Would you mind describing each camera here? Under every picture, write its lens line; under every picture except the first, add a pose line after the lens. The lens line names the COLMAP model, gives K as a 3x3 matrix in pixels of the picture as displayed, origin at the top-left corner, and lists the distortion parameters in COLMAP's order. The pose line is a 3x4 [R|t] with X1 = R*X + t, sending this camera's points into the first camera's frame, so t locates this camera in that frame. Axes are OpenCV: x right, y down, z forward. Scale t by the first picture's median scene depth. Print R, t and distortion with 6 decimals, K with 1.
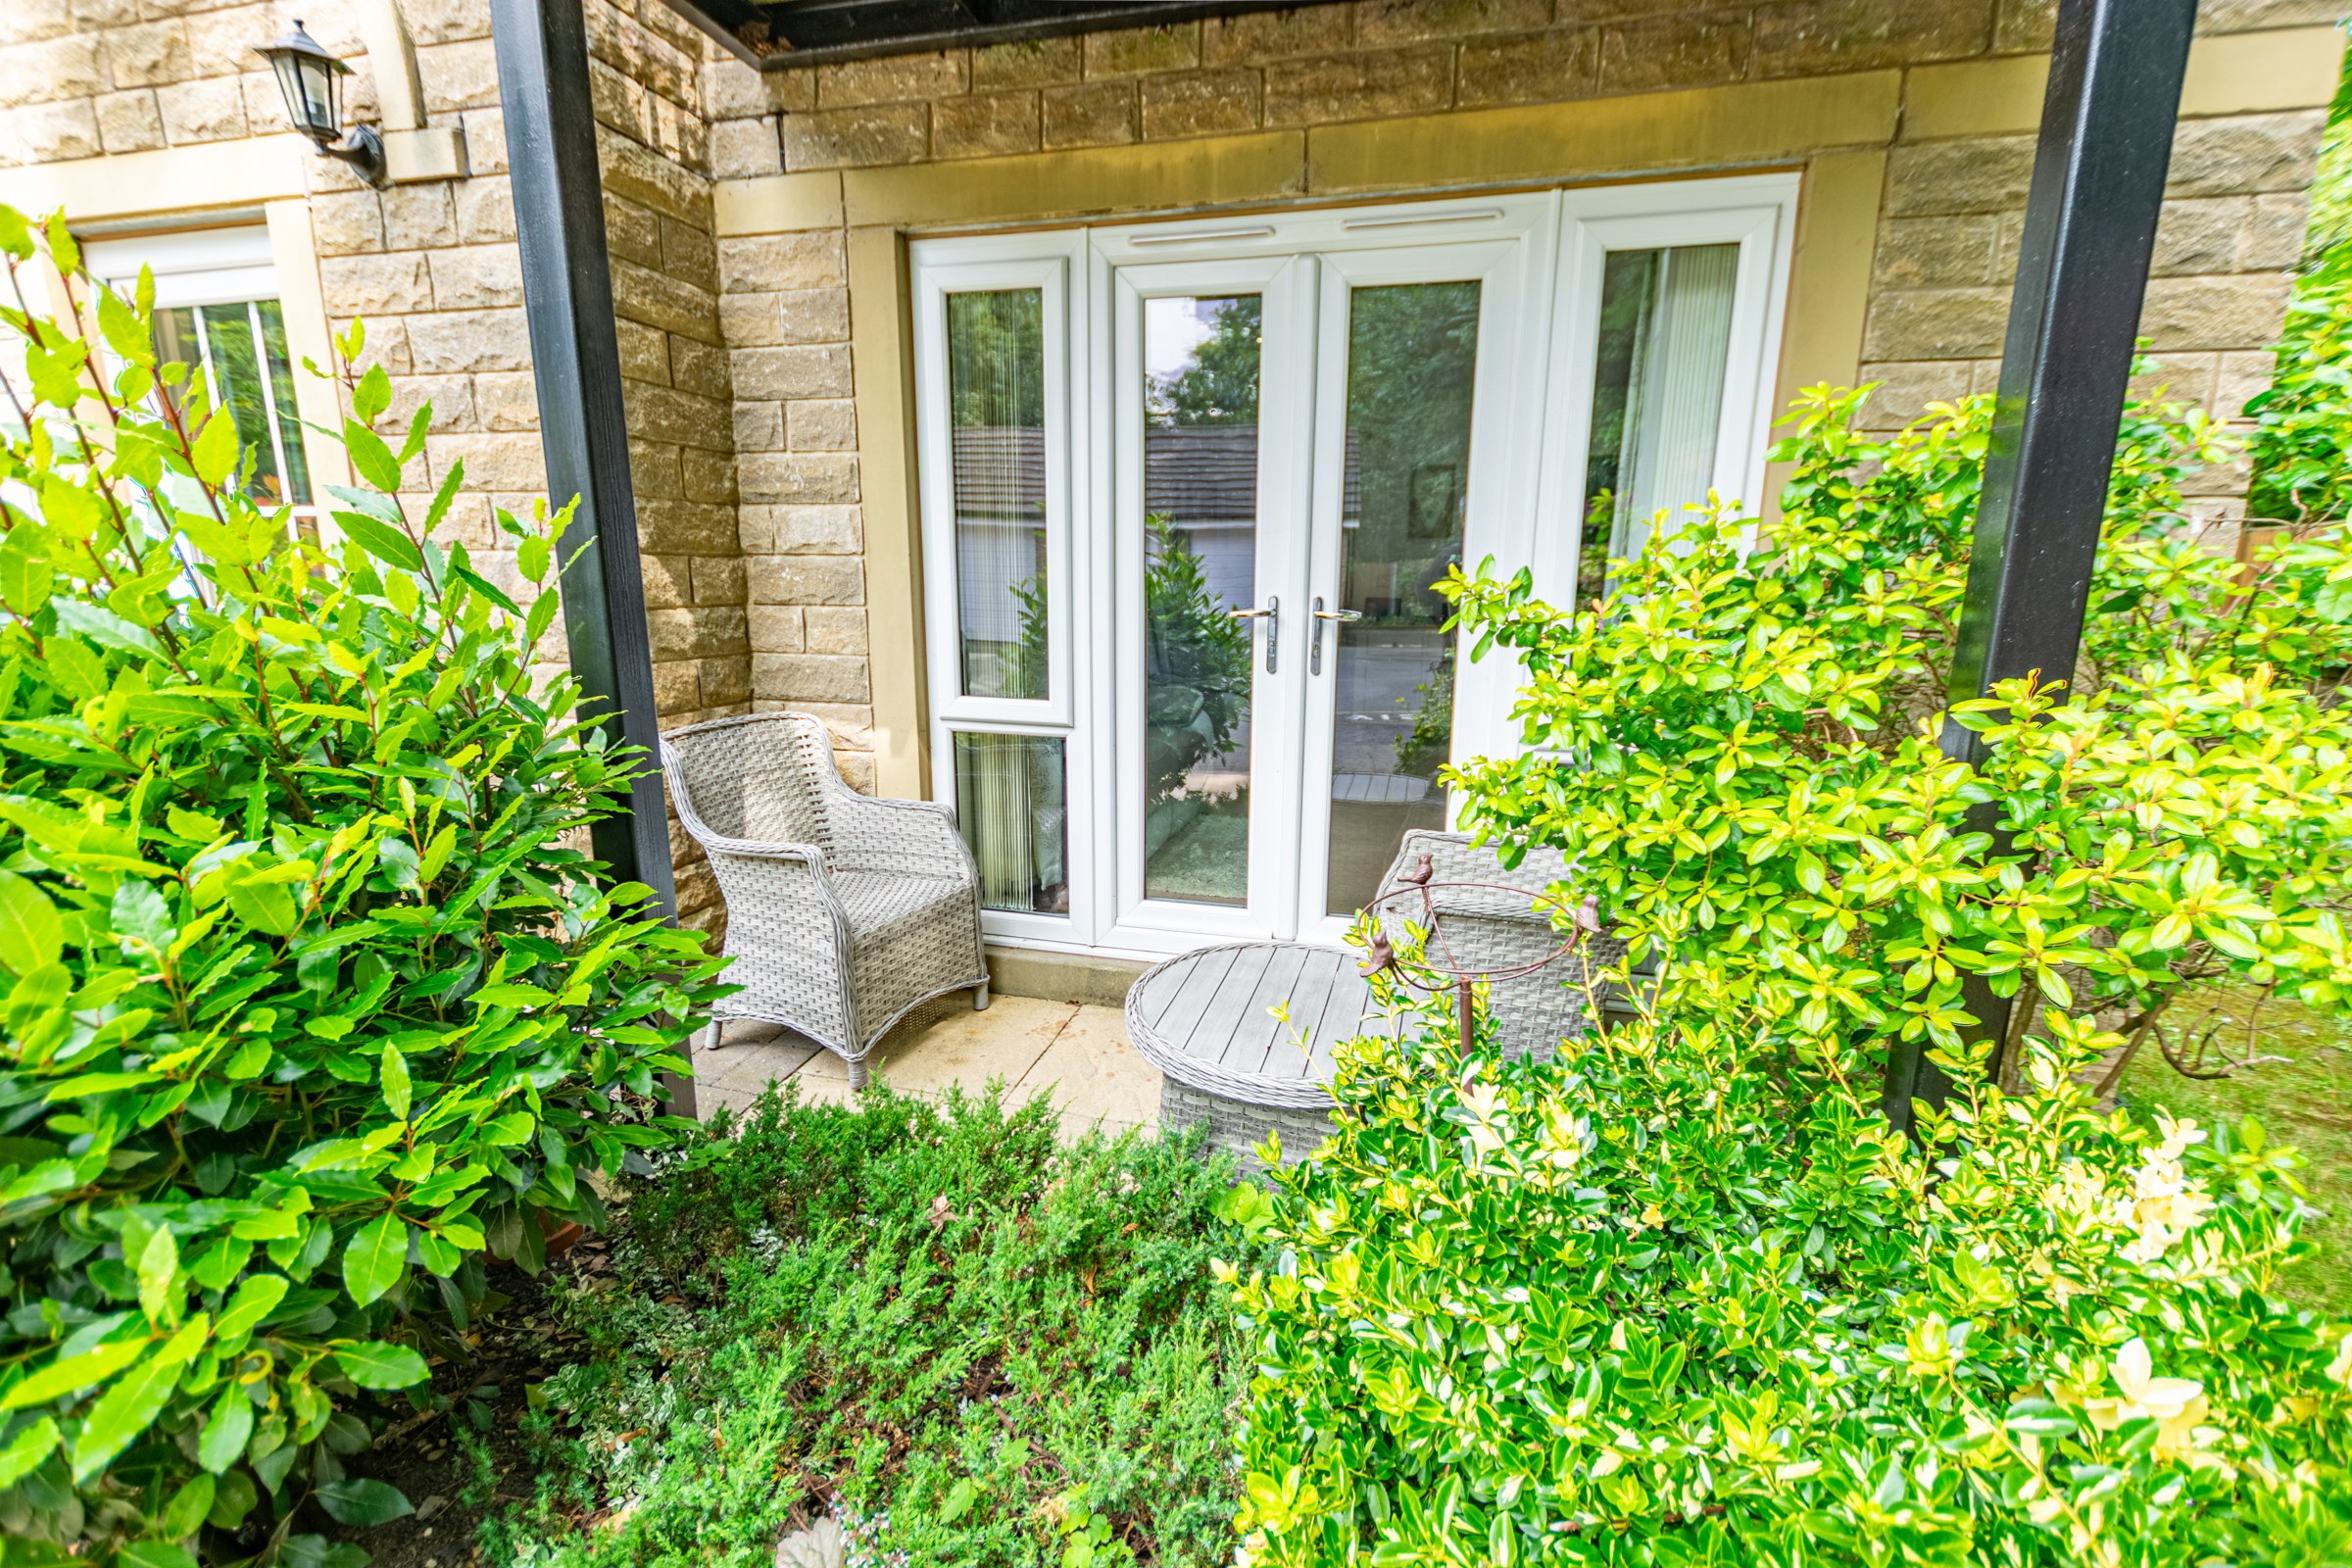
lens RADIAL K [[988.1, 0, 1182.9], [0, 988.1, 795.6], [0, 0, 1]] dist [0.002429, 0.000090]
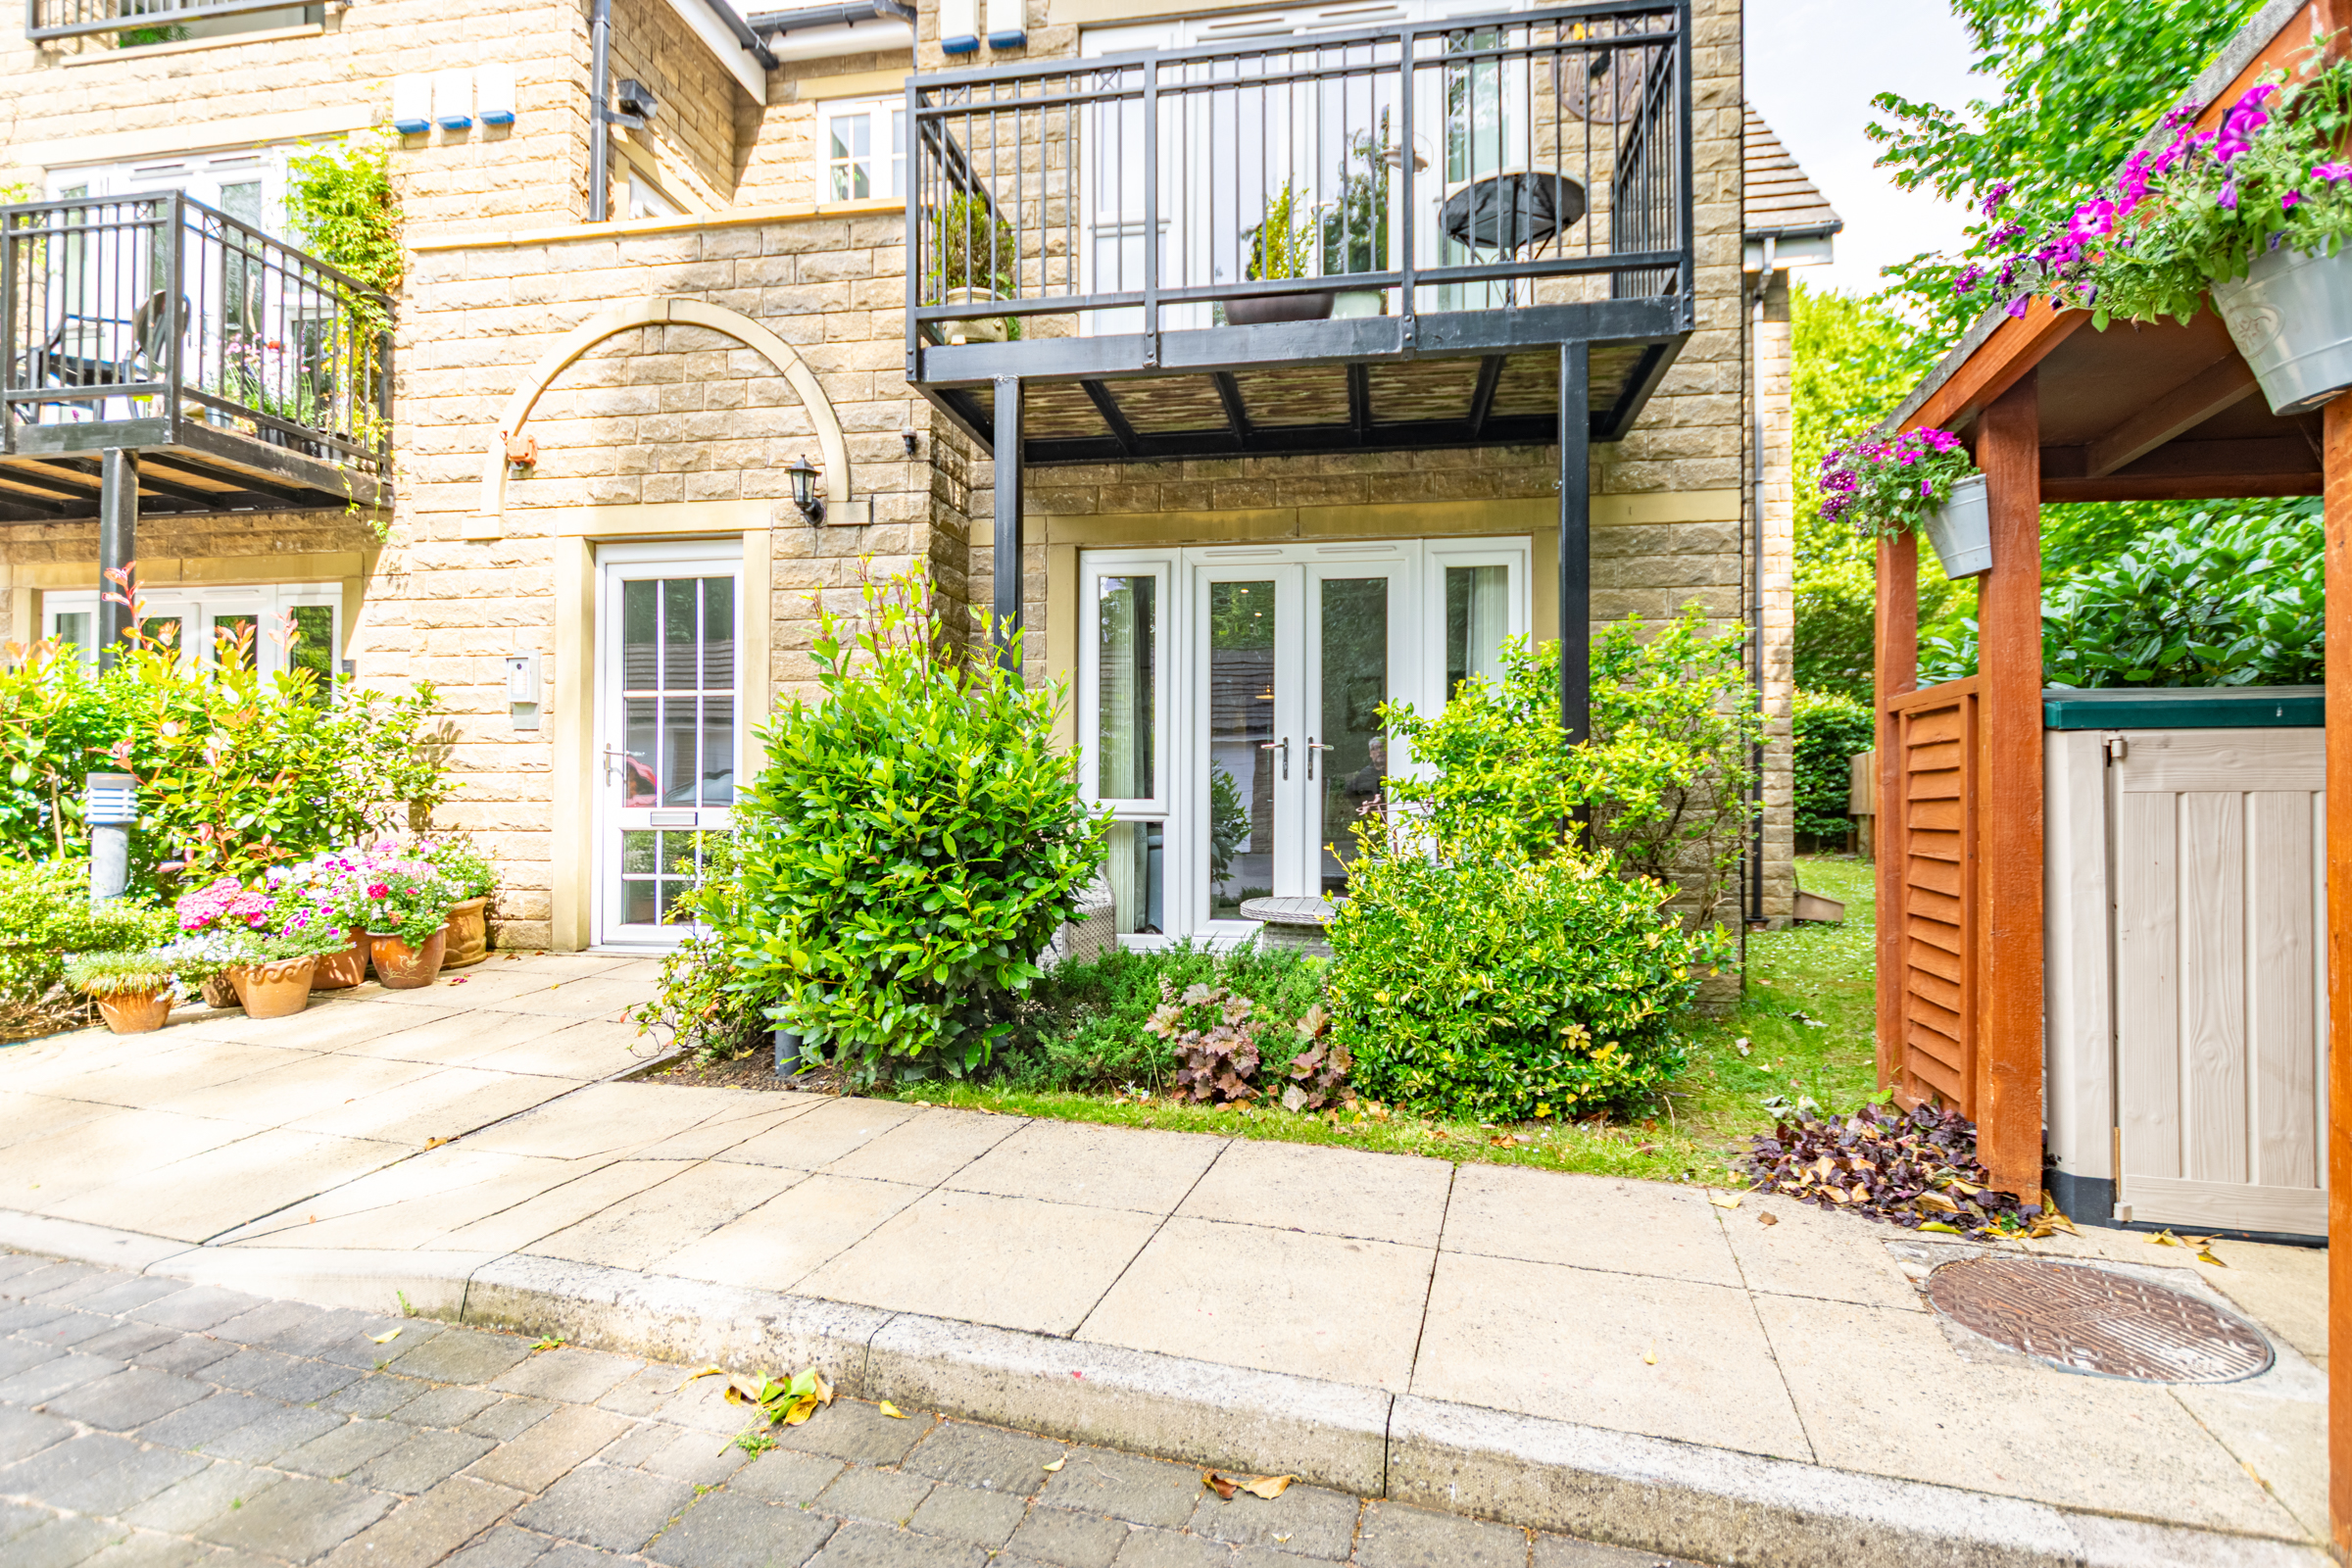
lens RADIAL K [[1125.9, 0, 1176.0], [0, 1125.9, 784.0], [0, 0, 1]] dist [-0.000046, 0.000013]
pose [[0.996750, -0.005088, 0.080401, -0.299872], [0.022861, 0.974841, -0.221724, 0.366386], [-0.077250, 0.222841, 0.971789, -1.053797]]
